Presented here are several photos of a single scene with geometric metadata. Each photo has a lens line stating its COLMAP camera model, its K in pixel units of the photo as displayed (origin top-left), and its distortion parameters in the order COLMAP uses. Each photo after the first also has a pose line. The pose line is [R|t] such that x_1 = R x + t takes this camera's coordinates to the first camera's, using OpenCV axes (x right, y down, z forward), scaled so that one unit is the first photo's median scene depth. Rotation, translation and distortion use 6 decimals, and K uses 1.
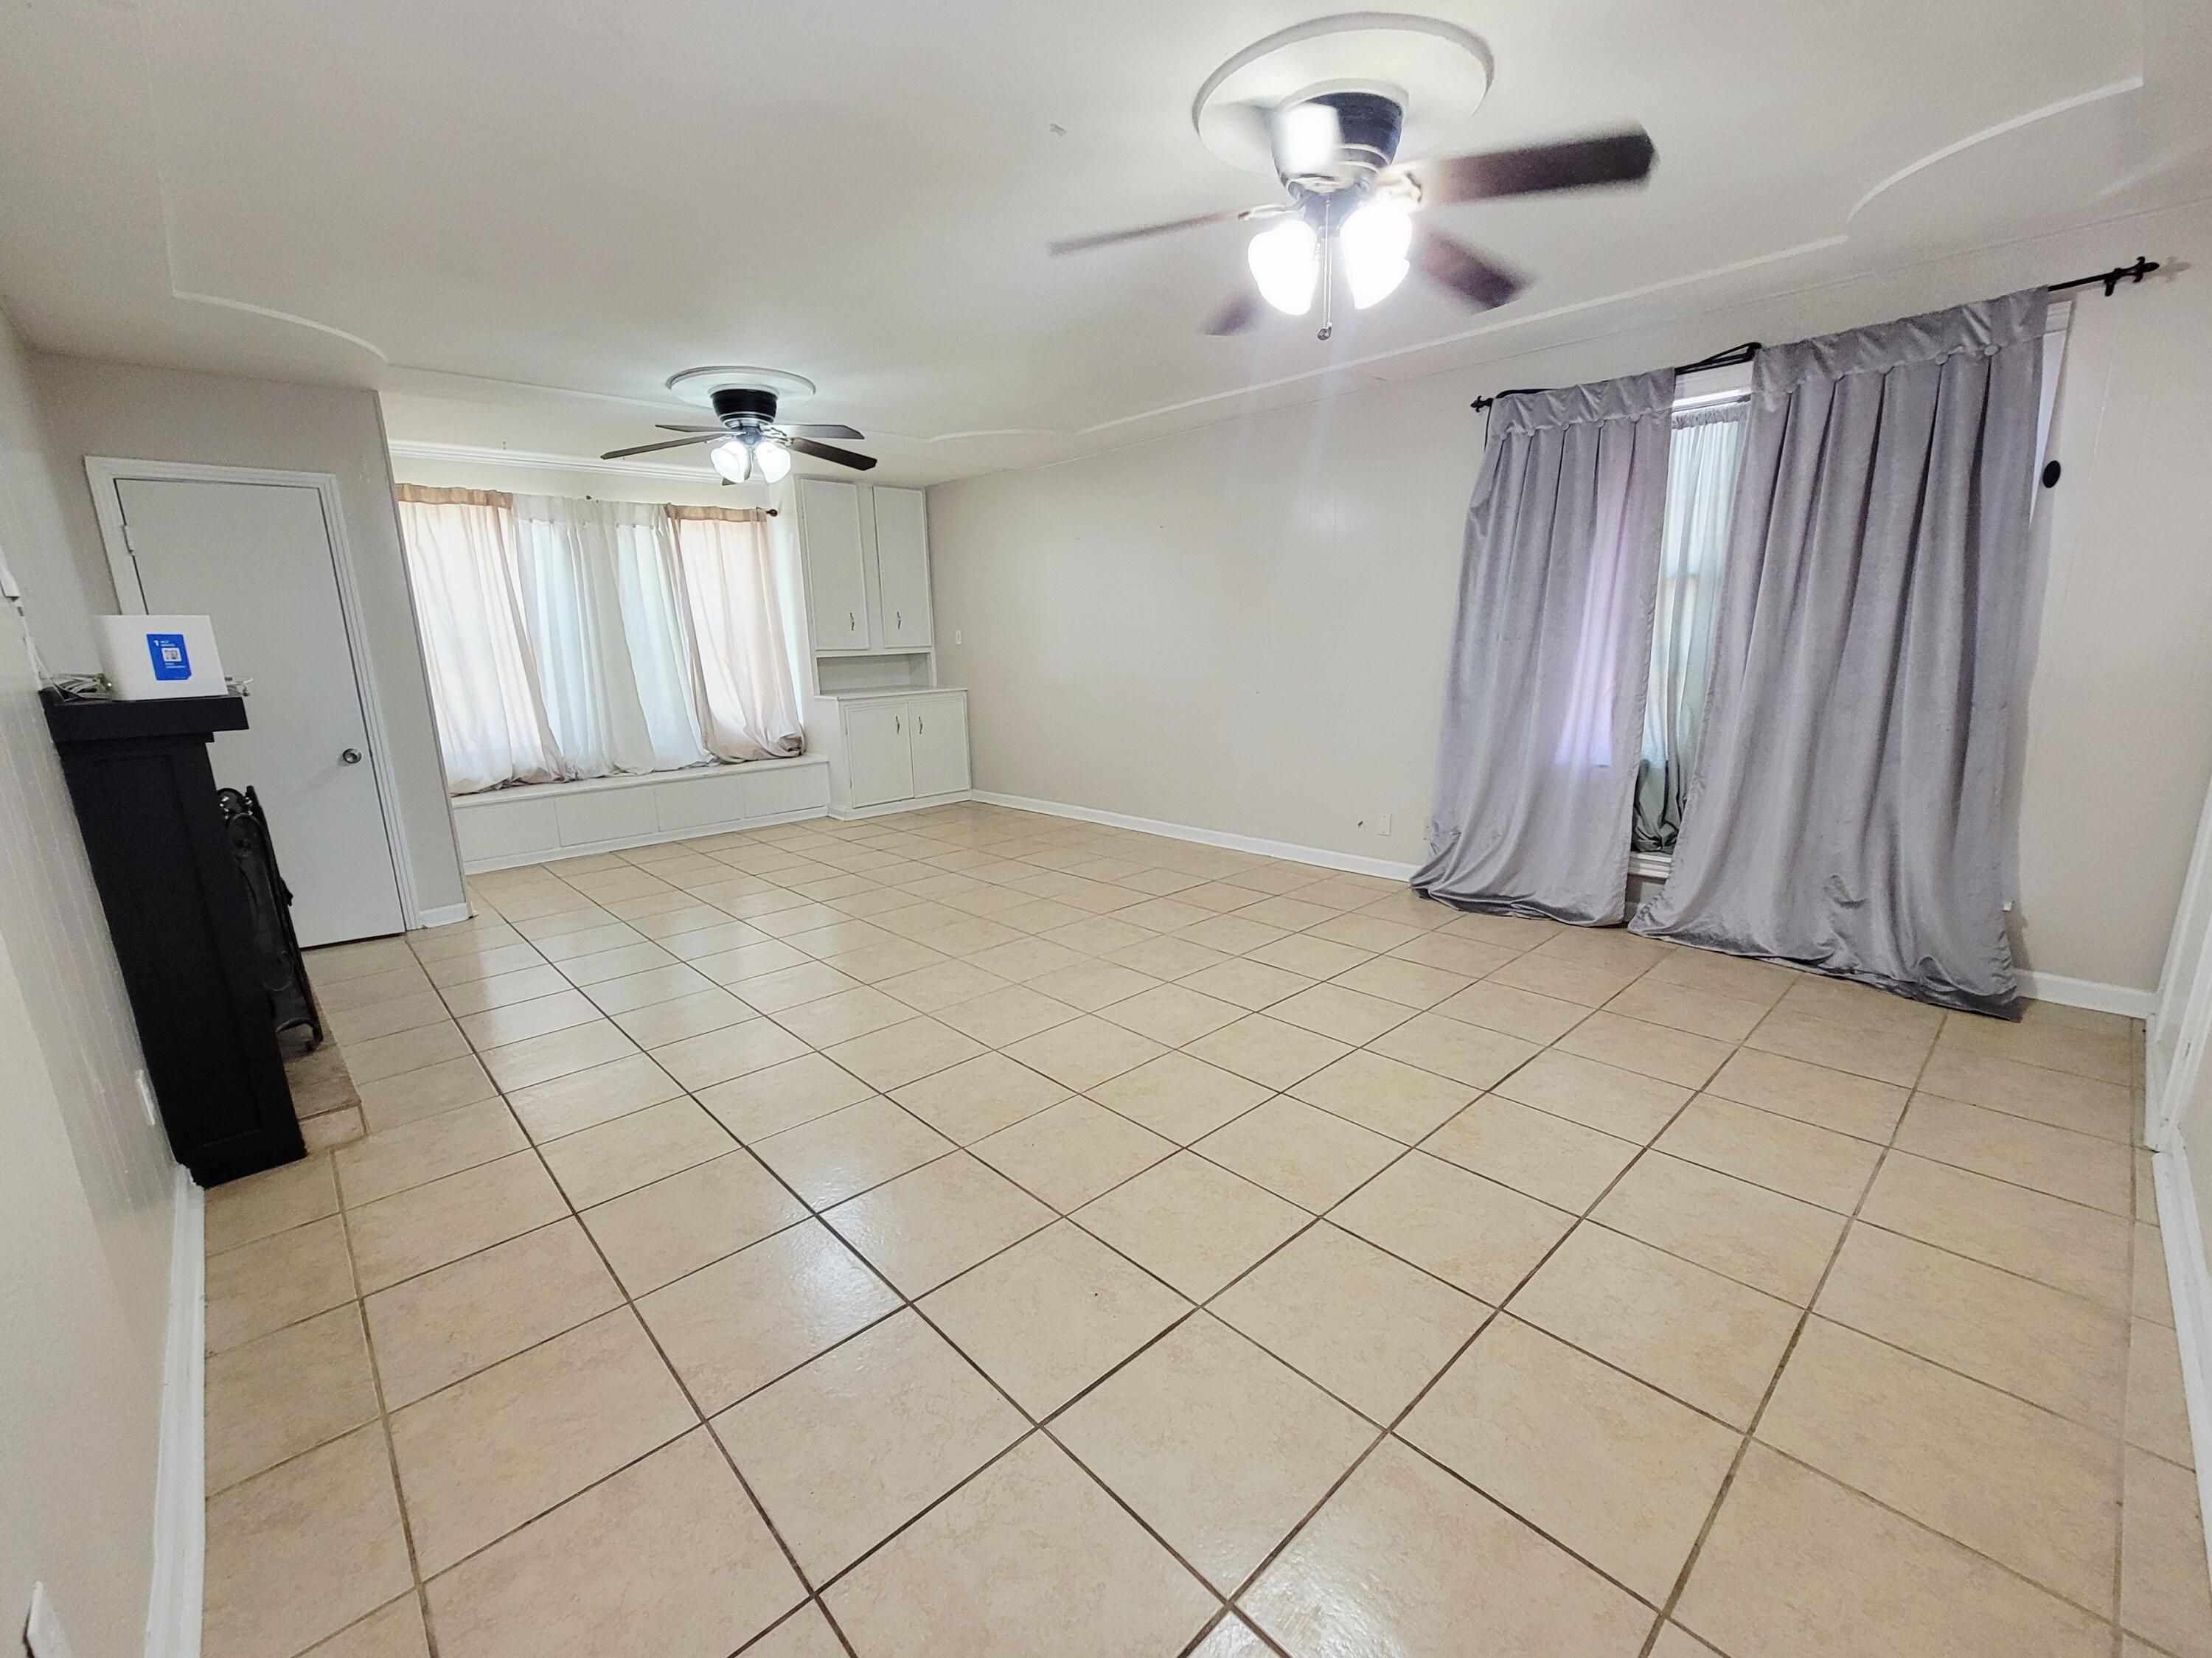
lens RADIAL K [[886.0, 0, 1109.3], [0, 886.0, 823.6], [0, 0, 1]] dist [0.001869, 0.000142]
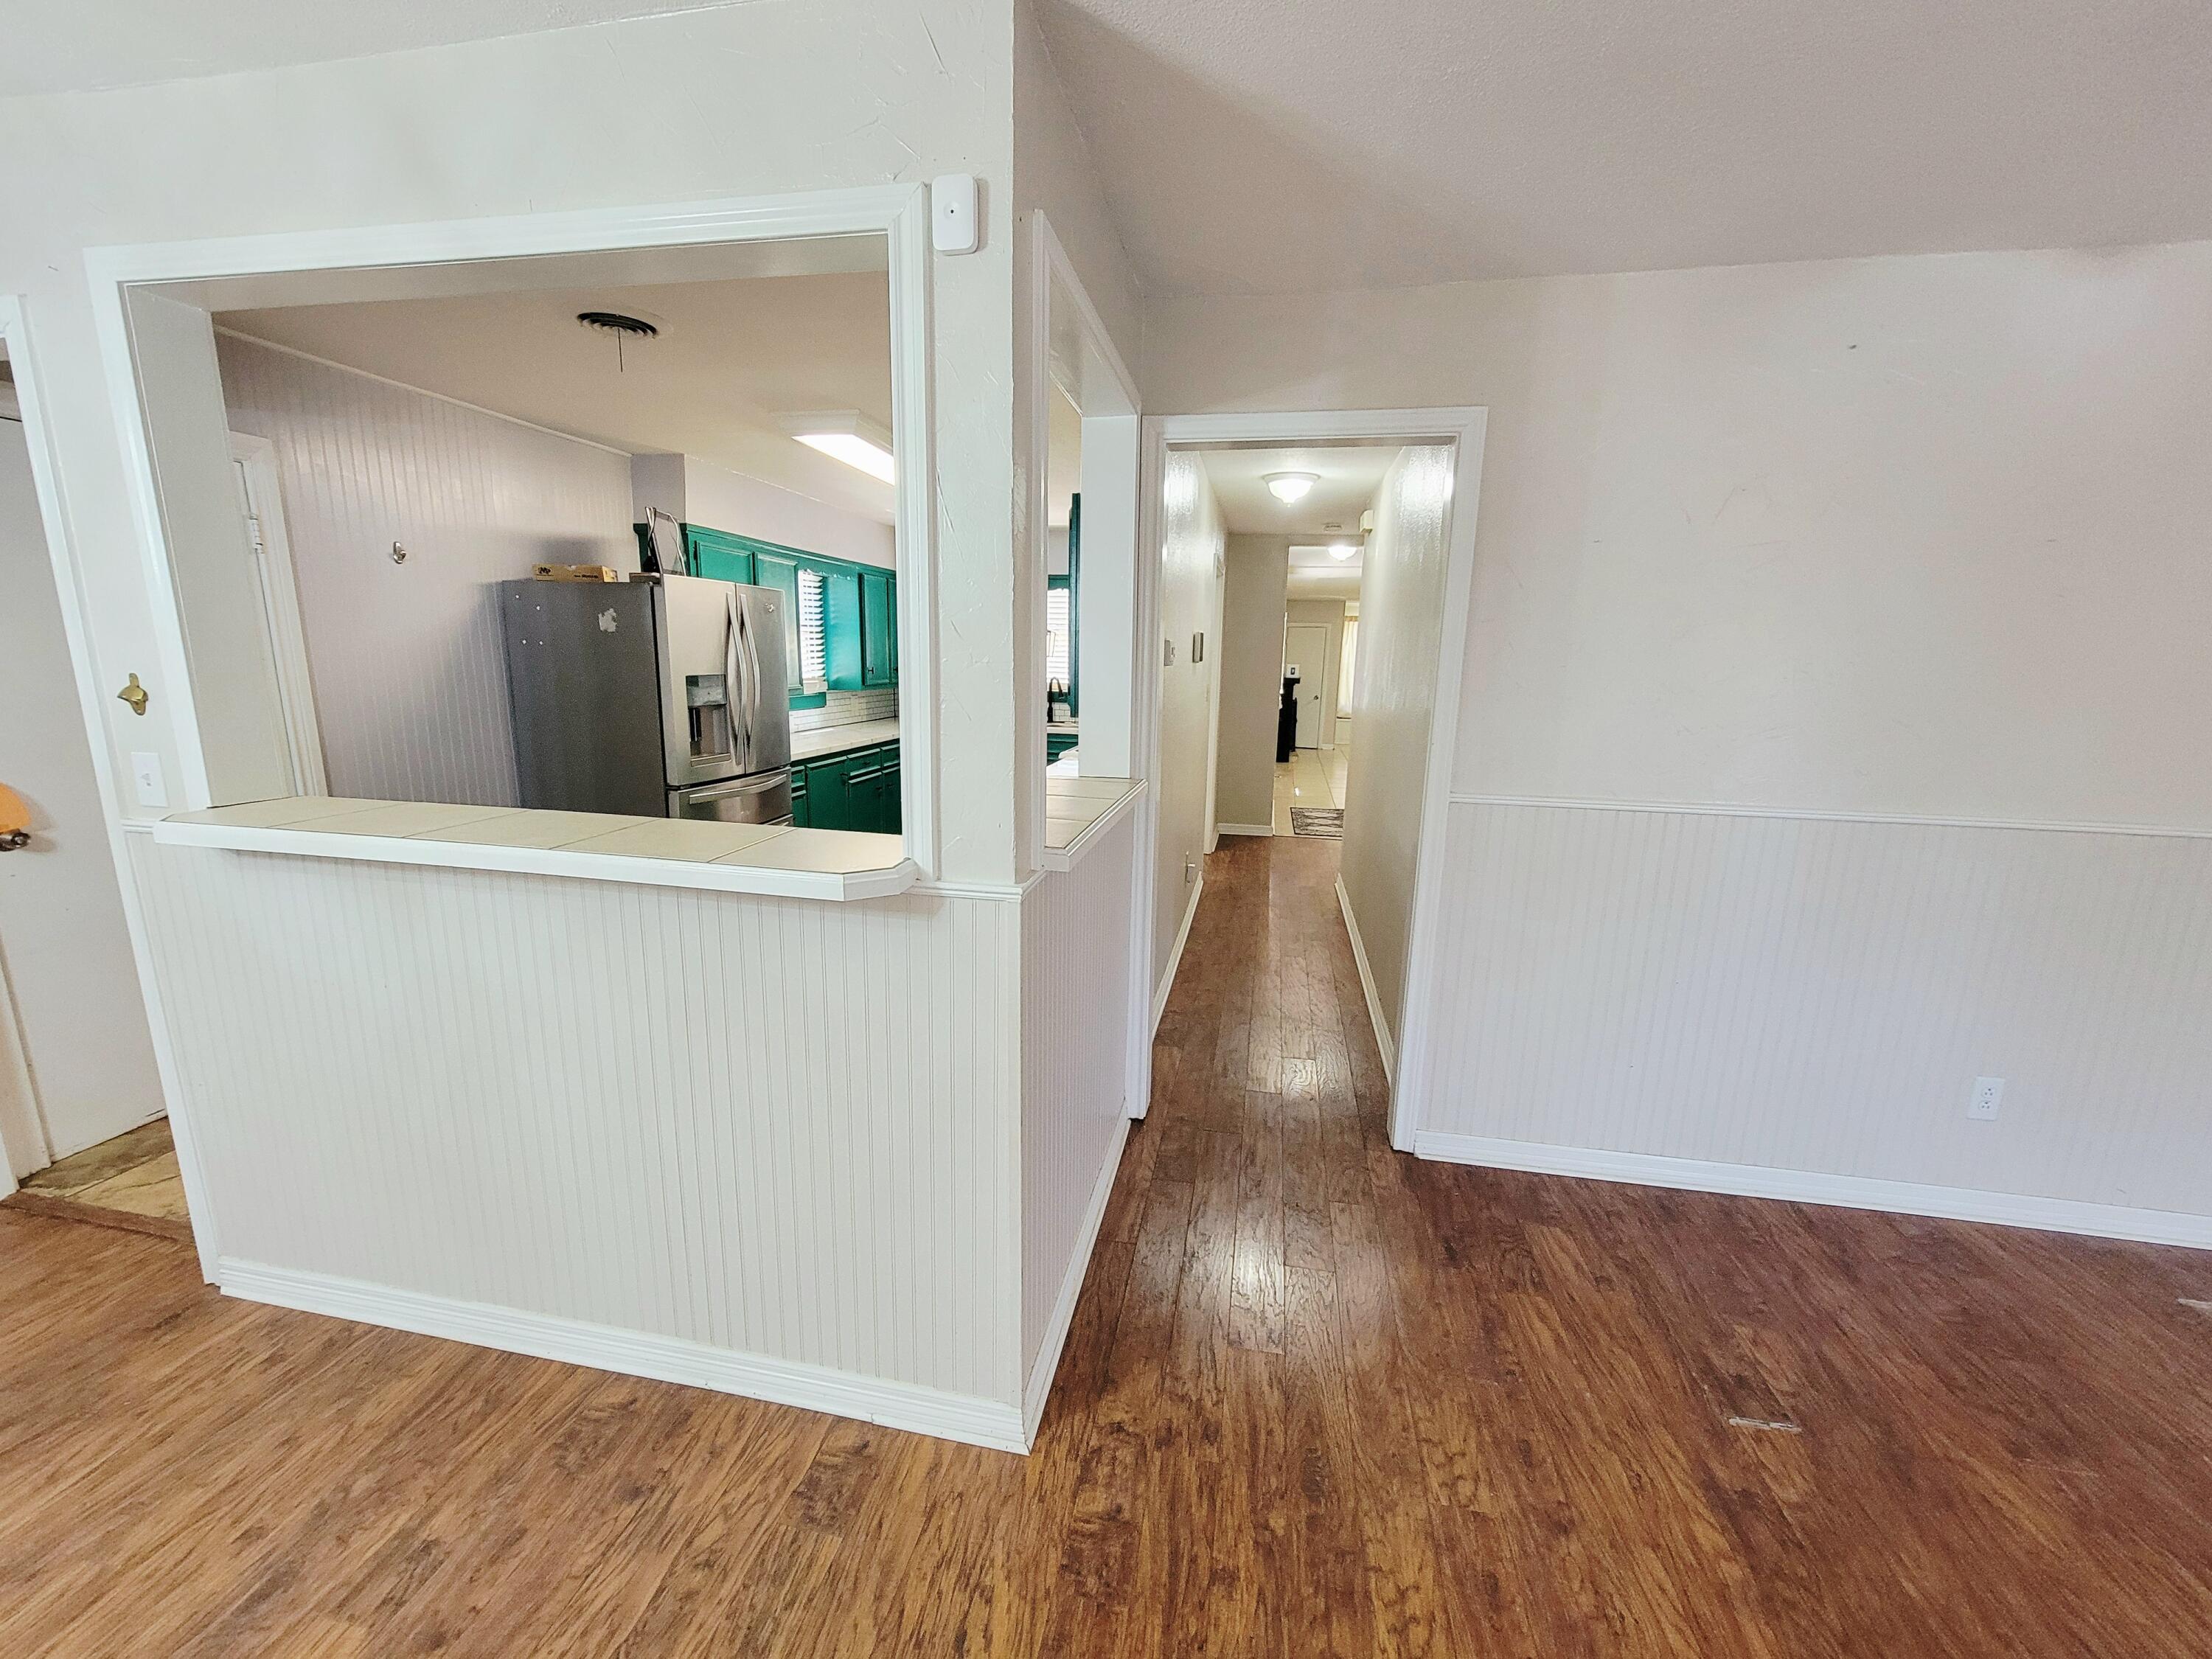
lens RADIAL K [[886.0, 0, 1104.6], [0, 886.0, 835.2], [0, 0, 1]] dist [0.001869, 0.000142]
pose [[0.562740, 0.191151, -0.804230, 2.836219], [-0.206358, 0.974579, 0.087245, 0.547492], [0.800462, 0.116863, 0.587880, -2.971654]]
